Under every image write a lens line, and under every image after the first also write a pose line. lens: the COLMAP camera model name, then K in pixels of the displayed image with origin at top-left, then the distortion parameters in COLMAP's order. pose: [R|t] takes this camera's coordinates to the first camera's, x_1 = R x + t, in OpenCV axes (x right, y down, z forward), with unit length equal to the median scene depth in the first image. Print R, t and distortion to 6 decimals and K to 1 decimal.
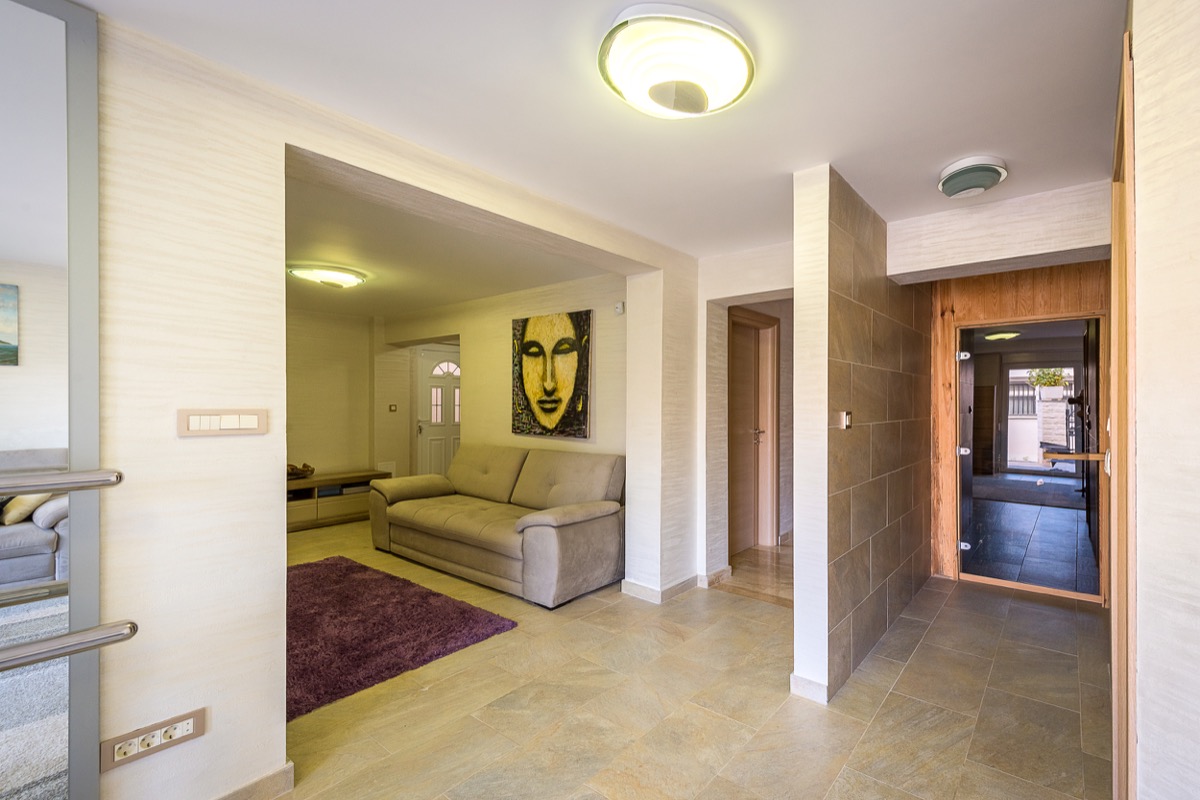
lens RADIAL K [[483.9, 0, 600.0], [0, 483.9, 400.0], [0, 0, 1]] dist [0.000794, -0.000754]
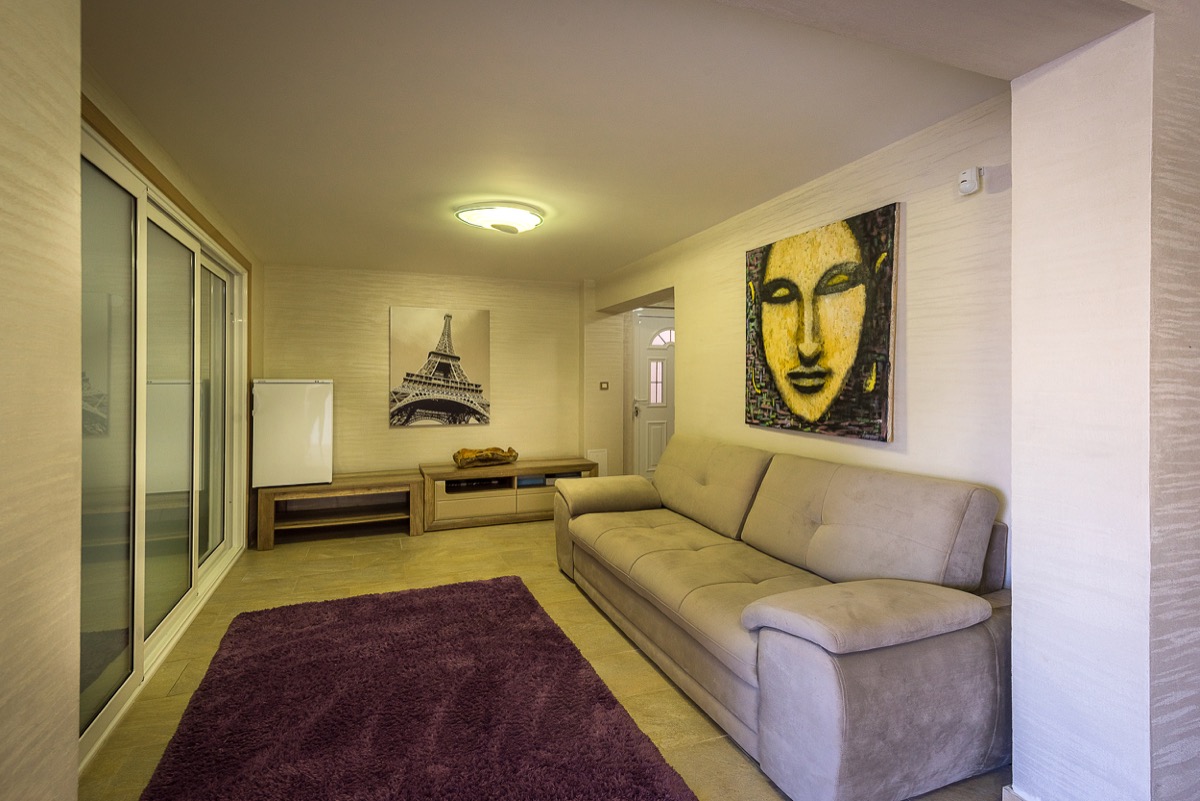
lens RADIAL K [[467.2, 0, 593.6], [0, 467.2, 388.3], [0, 0, 1]] dist [0.012997, -0.000122]
pose [[0.868271, 0.002223, -0.496085, -0.048585], [0.009109, 0.999750, 0.020424, 0.005205], [0.496006, -0.022253, 0.868034, 0.366304]]
